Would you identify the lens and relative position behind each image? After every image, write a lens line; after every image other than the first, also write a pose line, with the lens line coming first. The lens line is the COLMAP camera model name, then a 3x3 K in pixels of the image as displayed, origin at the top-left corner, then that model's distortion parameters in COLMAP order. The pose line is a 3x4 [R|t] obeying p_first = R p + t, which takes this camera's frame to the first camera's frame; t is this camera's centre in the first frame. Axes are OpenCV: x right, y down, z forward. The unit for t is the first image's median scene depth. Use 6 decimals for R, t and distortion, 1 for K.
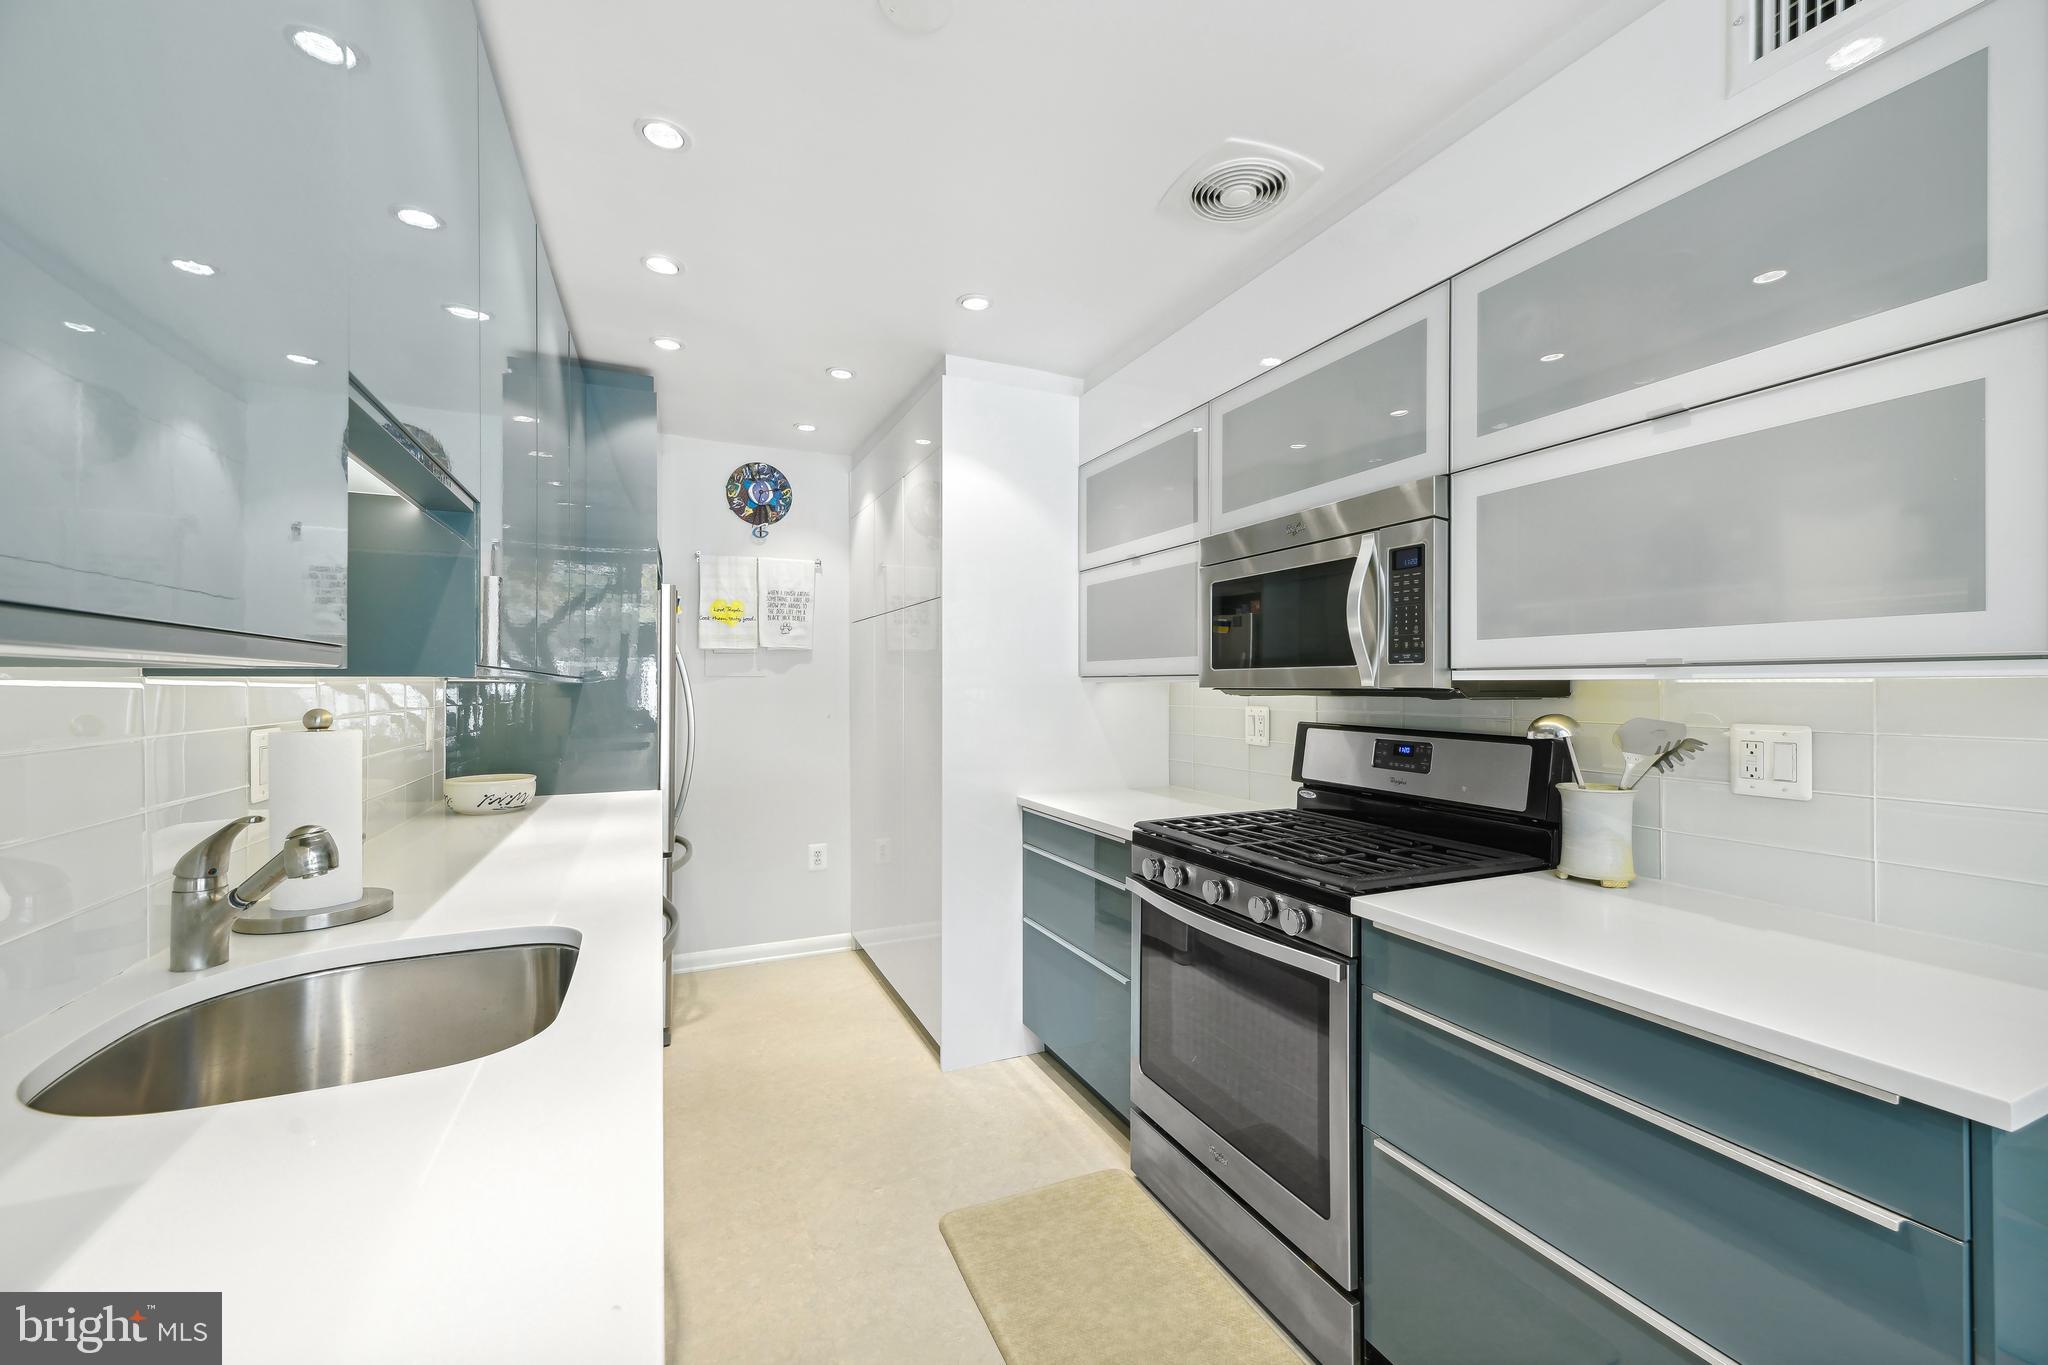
lens RADIAL K [[832.7, 0, 1039.7], [0, 832.7, 677.3], [0, 0, 1]] dist [0.017188, 0.000075]
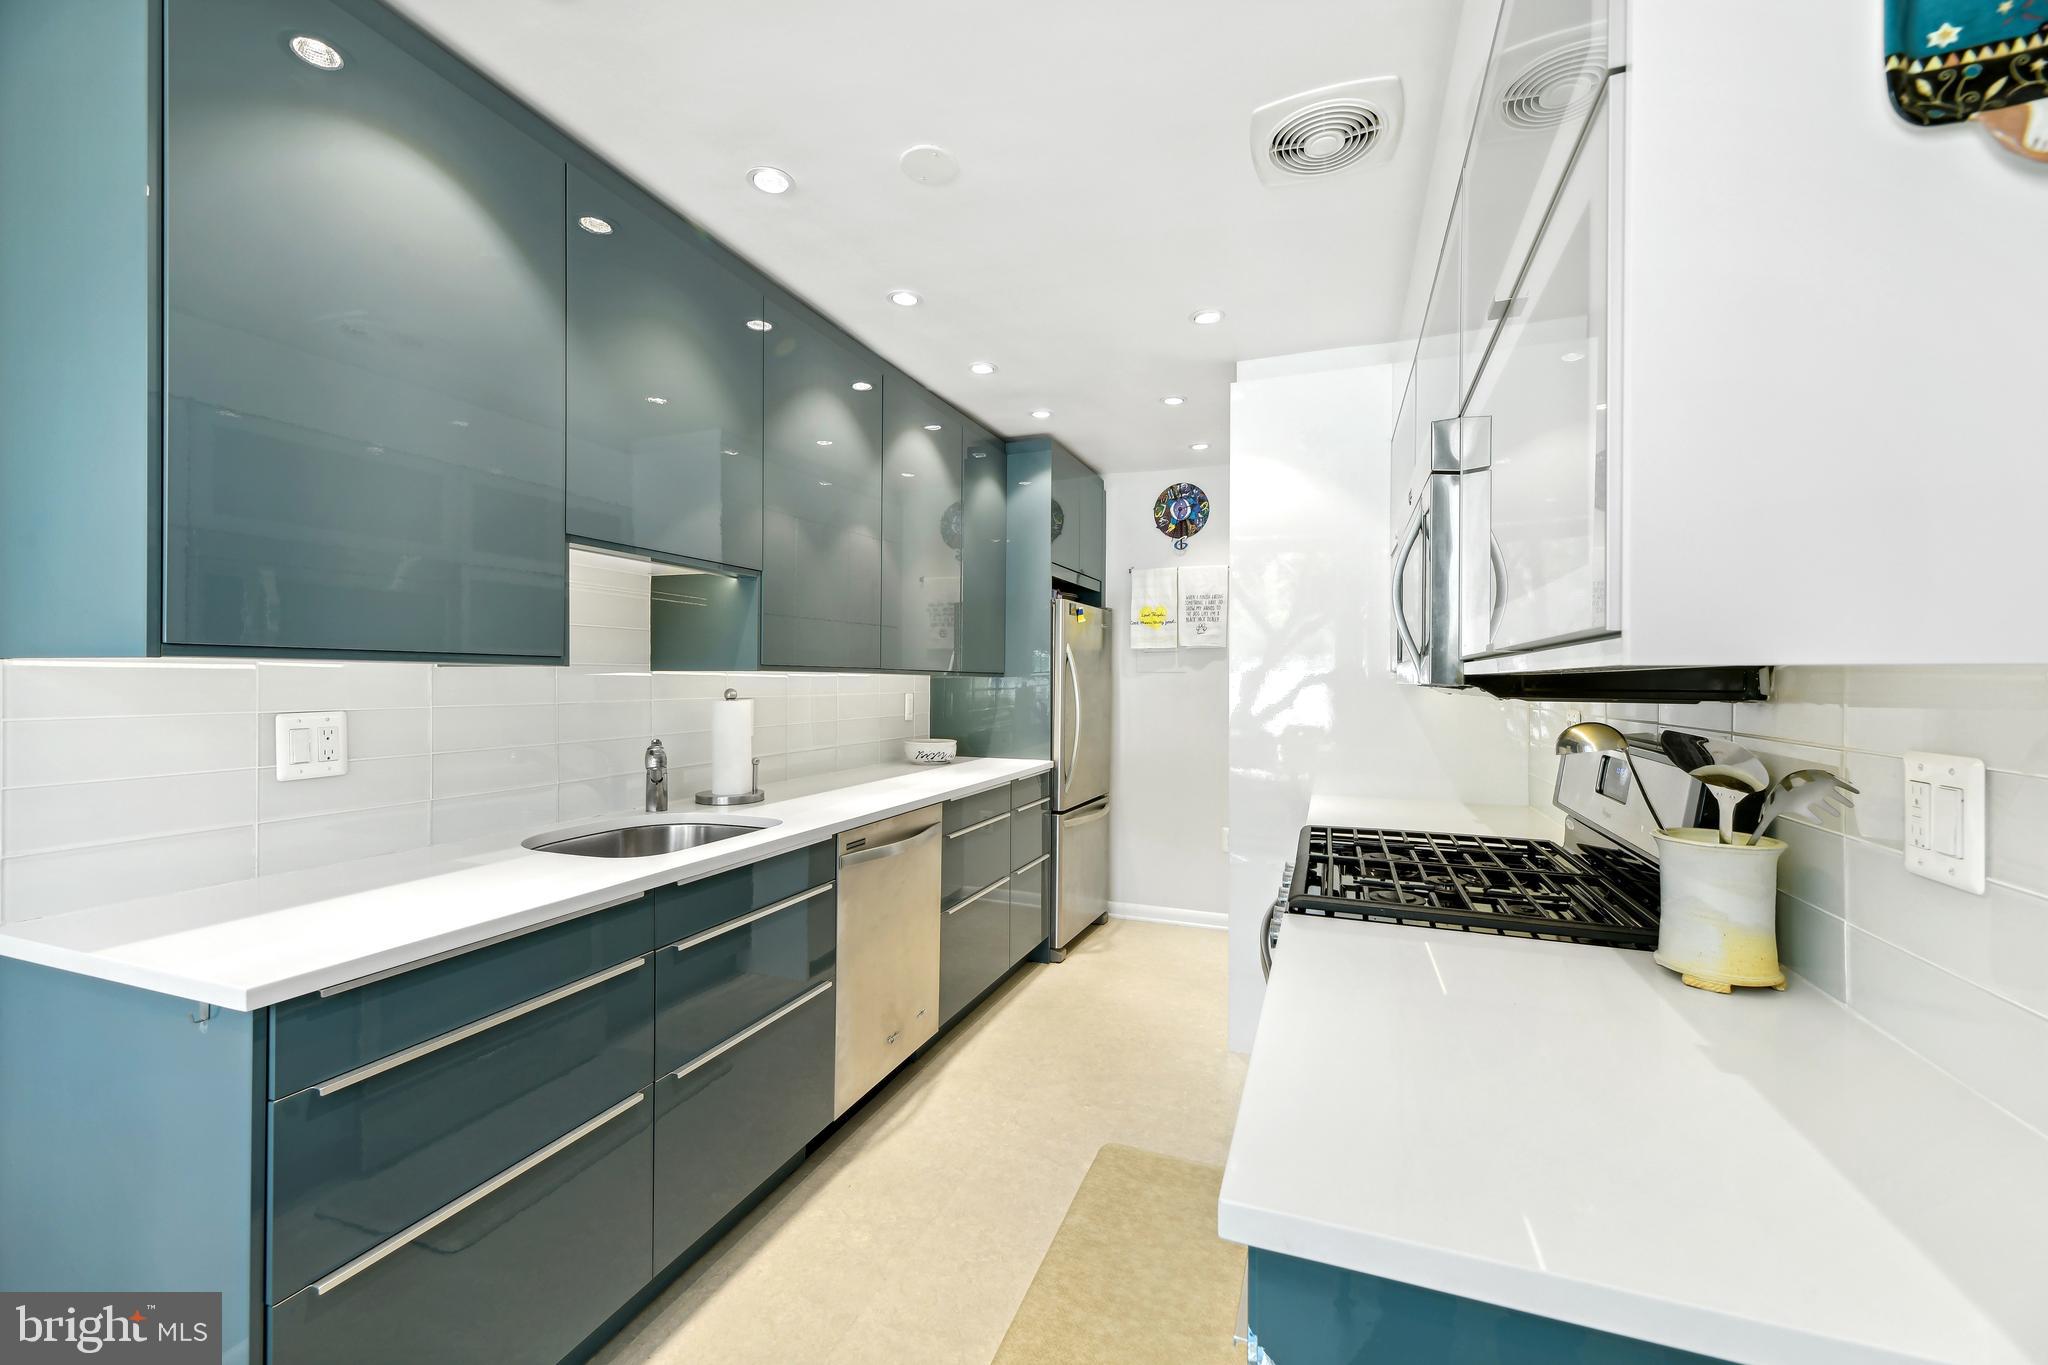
lens RADIAL K [[832.7, 0, 1039.7], [0, 832.7, 677.3], [0, 0, 1]] dist [0.017188, 0.000075]
pose [[0.704286, 0.004506, -0.709902, 0.338746], [-0.002614, 0.999990, 0.003754, 0.002016], [0.709911, -0.000788, 0.704291, 0.071293]]
